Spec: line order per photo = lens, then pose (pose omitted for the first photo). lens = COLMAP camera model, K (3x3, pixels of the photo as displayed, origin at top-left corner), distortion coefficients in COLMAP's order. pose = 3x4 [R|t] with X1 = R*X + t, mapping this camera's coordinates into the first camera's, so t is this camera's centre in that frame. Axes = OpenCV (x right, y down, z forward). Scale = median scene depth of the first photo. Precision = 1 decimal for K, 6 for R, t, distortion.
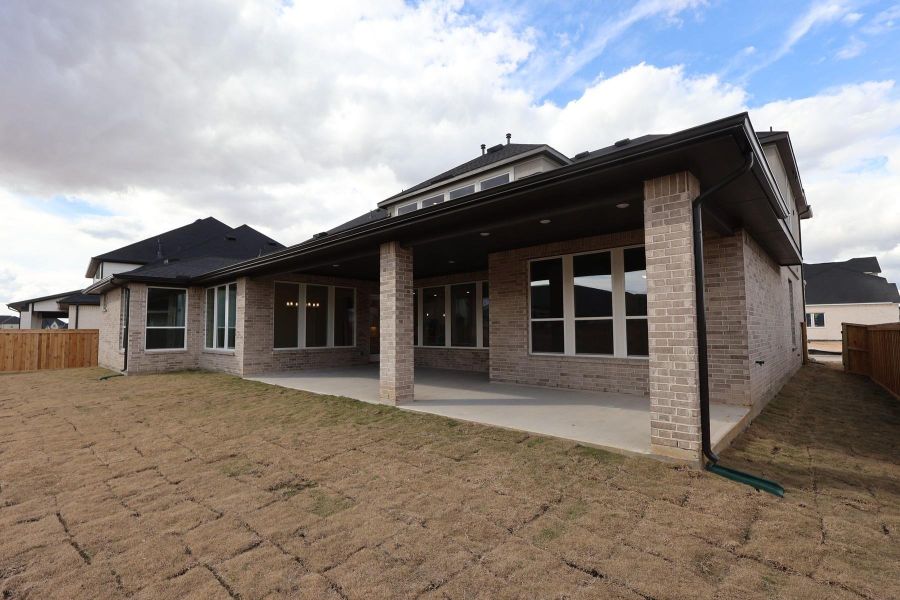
lens RADIAL K [[412.8, 0, 450.0], [0, 412.8, 300.0], [0, 0, 1]] dist [0.000346, -0.000301]
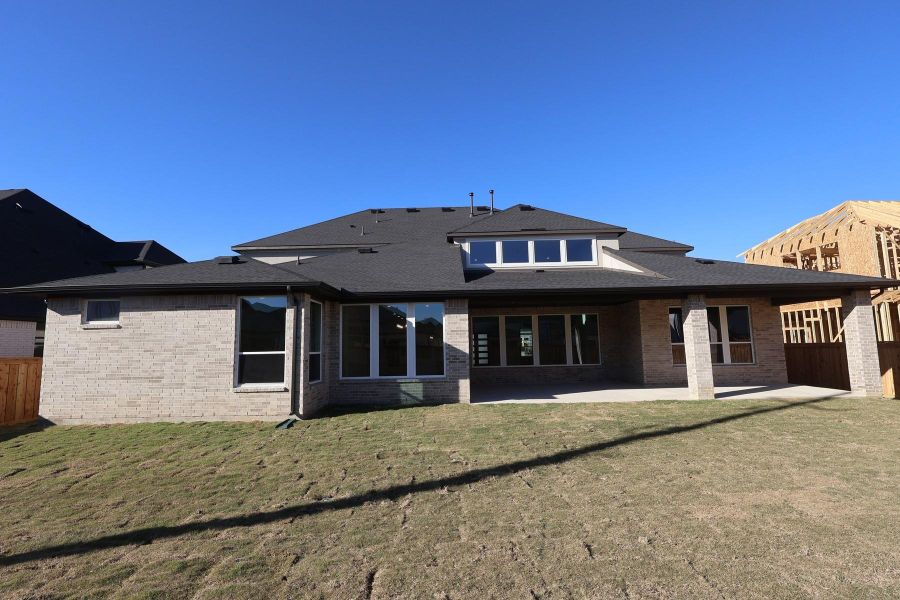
lens RADIAL K [[412.8, 0, 450.0], [0, 412.8, 300.0], [0, 0, 1]] dist [0.000346, -0.000301]
pose [[0.741346, 0.073121, 0.667127, -1.238774], [-0.031953, 0.996765, -0.073744, 0.021140], [-0.670361, 0.033353, 0.741285, 0.327034]]
